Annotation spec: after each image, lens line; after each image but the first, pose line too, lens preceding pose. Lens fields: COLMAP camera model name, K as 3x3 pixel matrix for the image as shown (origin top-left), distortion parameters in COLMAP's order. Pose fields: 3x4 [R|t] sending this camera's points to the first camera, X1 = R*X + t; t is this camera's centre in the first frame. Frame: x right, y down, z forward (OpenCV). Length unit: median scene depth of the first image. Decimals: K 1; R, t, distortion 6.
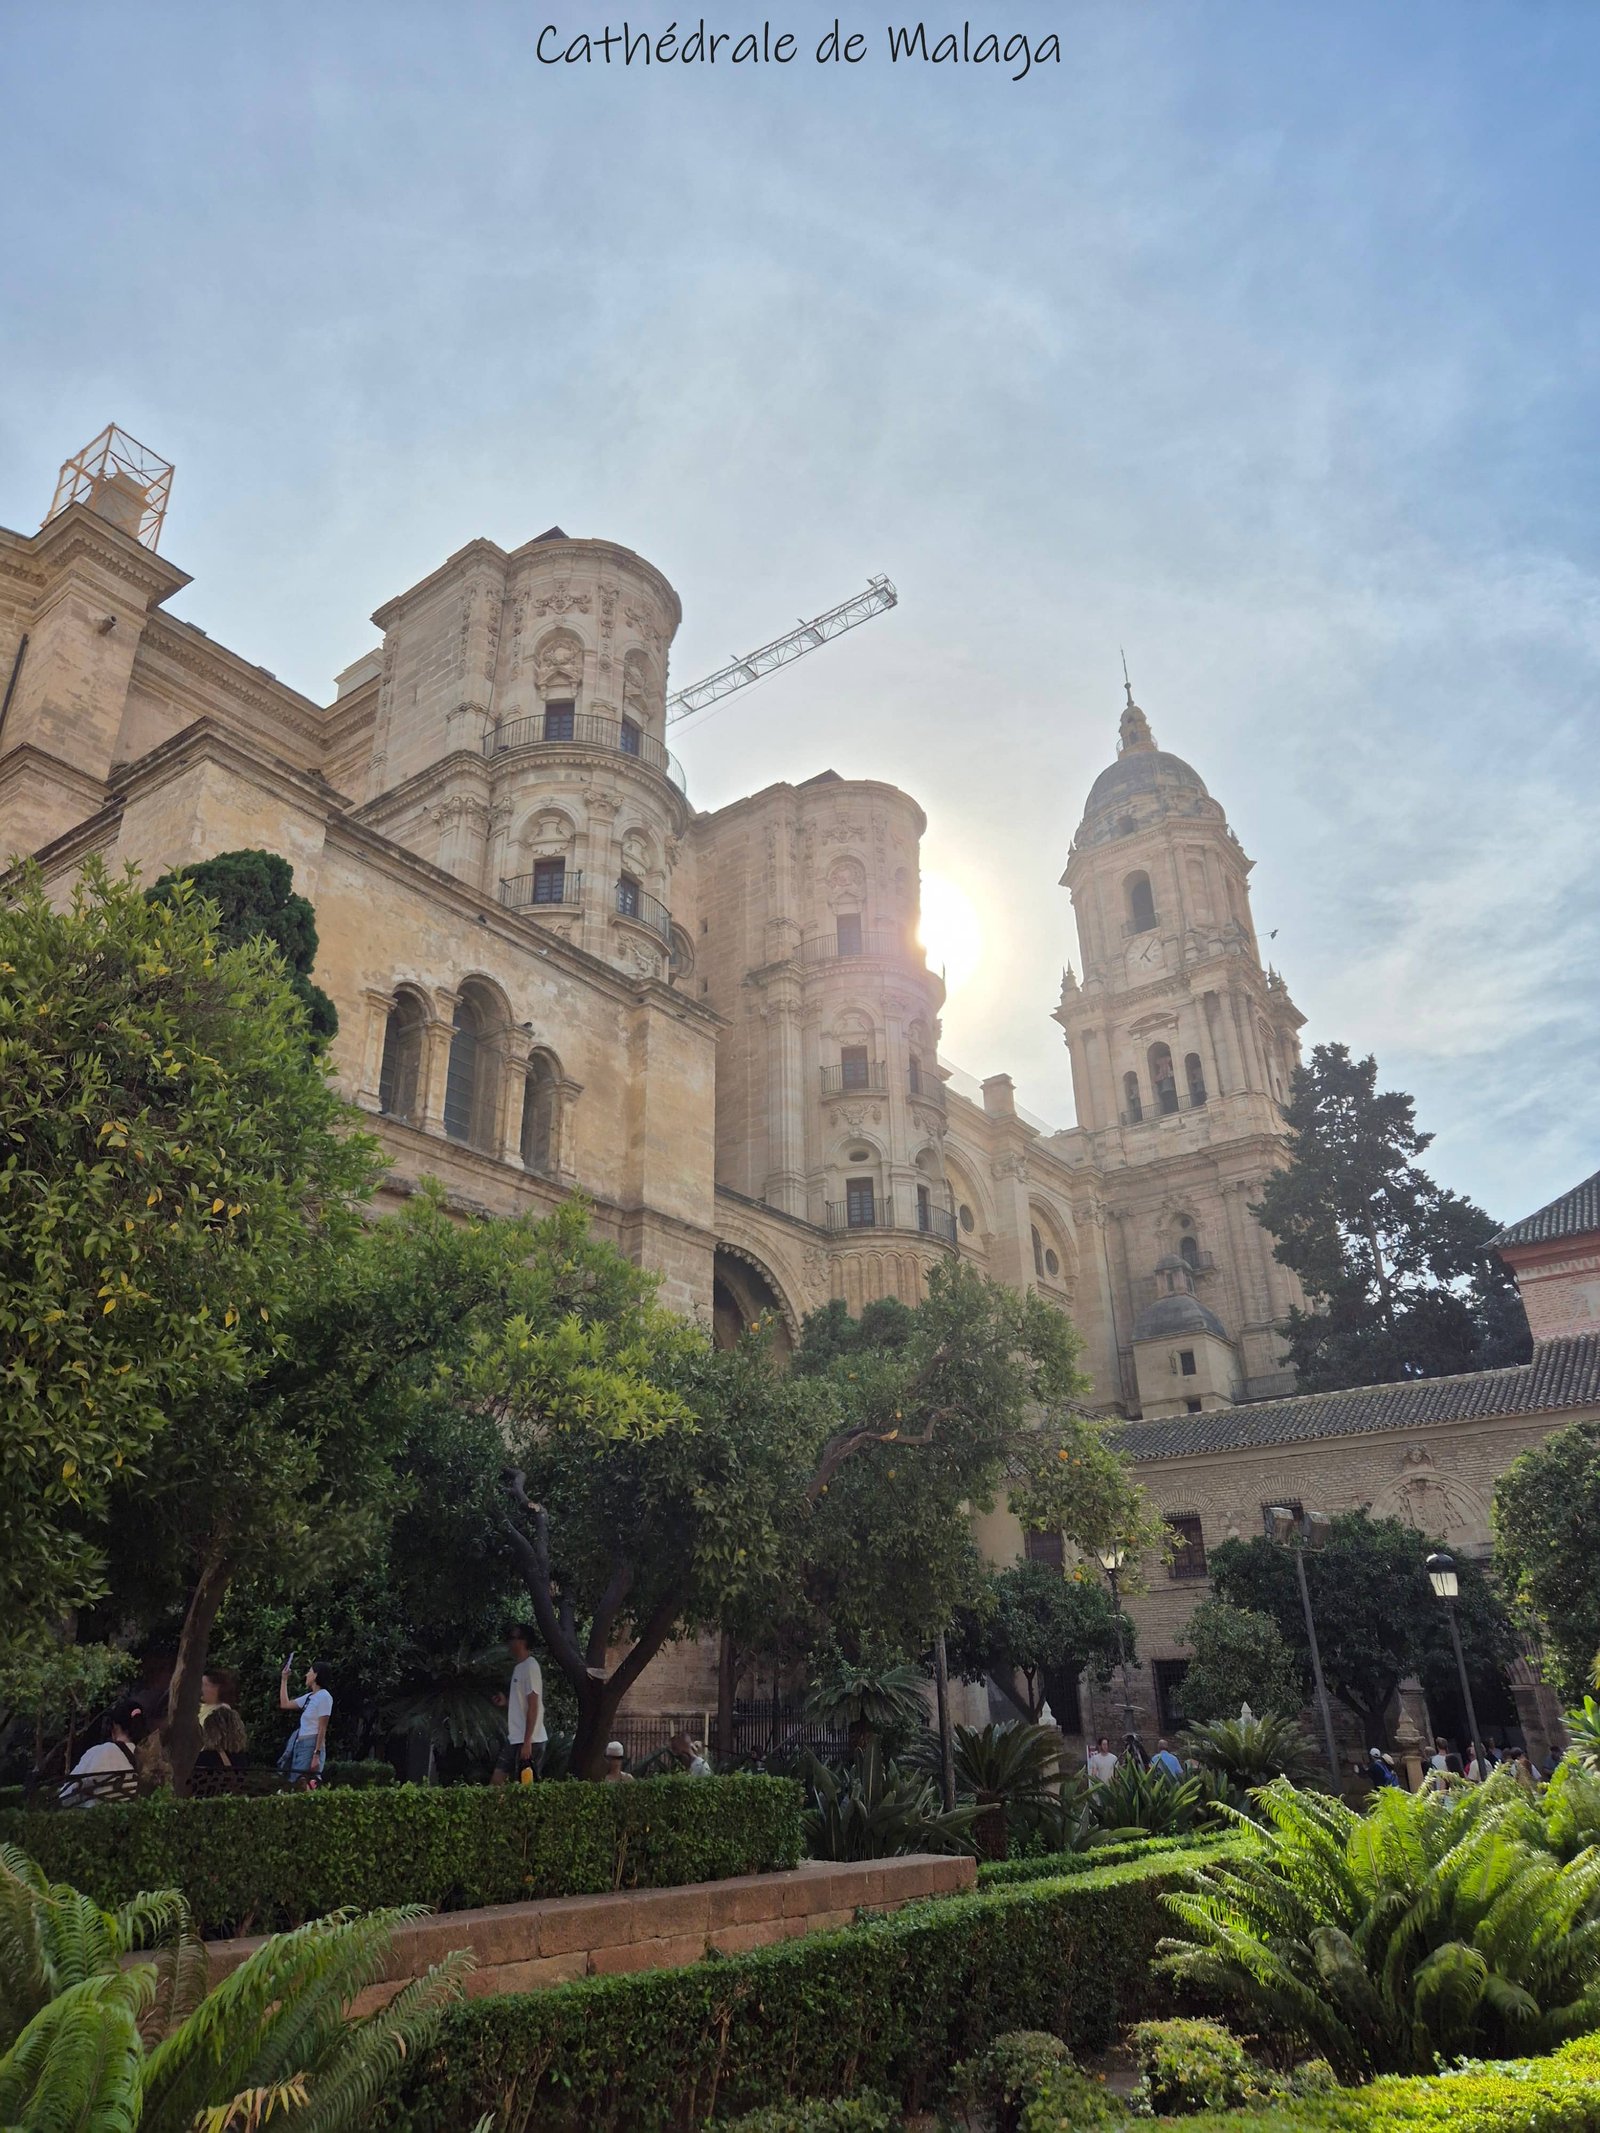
lens RADIAL K [[1450.3, 0, 798.9], [0, 1450.3, 1062.6], [0, 0, 1]] dist [0.003539, -0.000462]
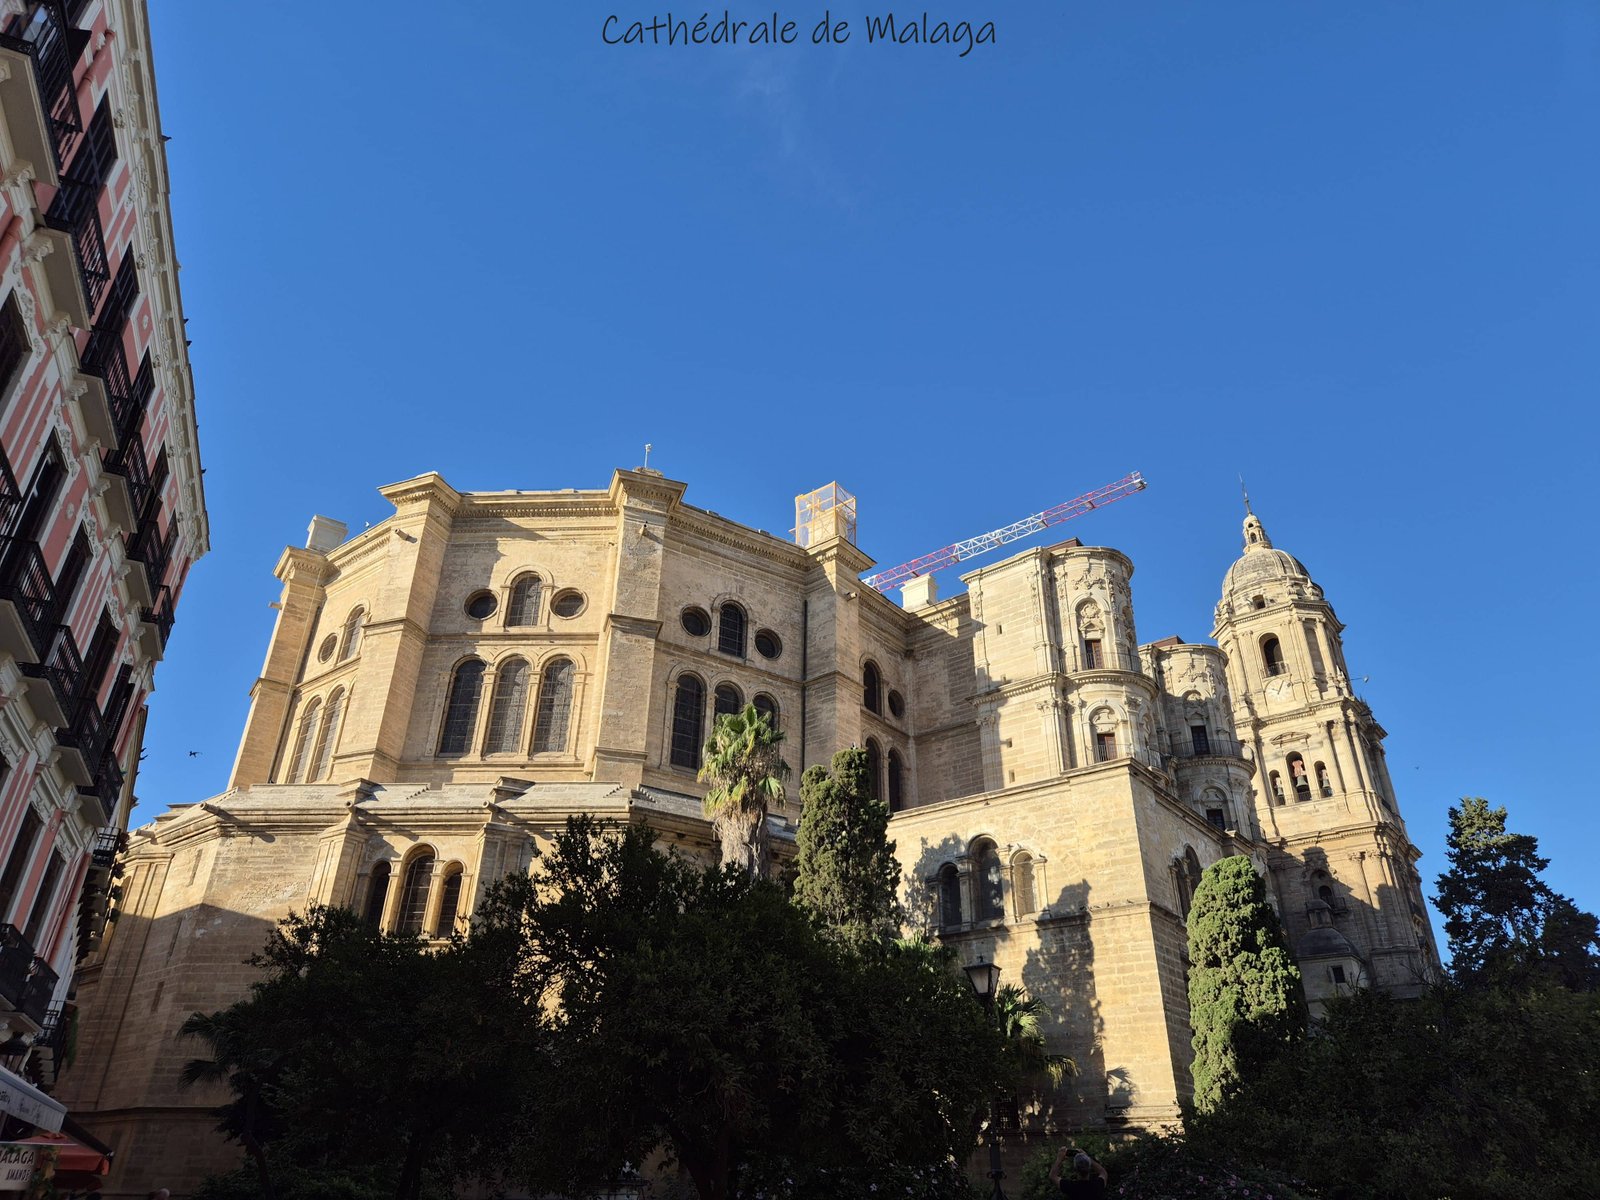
lens RADIAL K [[1087.9, 0, 800.2], [0, 1087.9, 603.4], [0, 0, 1]] dist [0.003539, -0.000462]
pose [[0.997340, 0.008704, -0.072366, -0.215091], [-0.013897, 0.997339, -0.071568, -0.092511], [0.071550, 0.072383, 0.994807, -0.209984]]
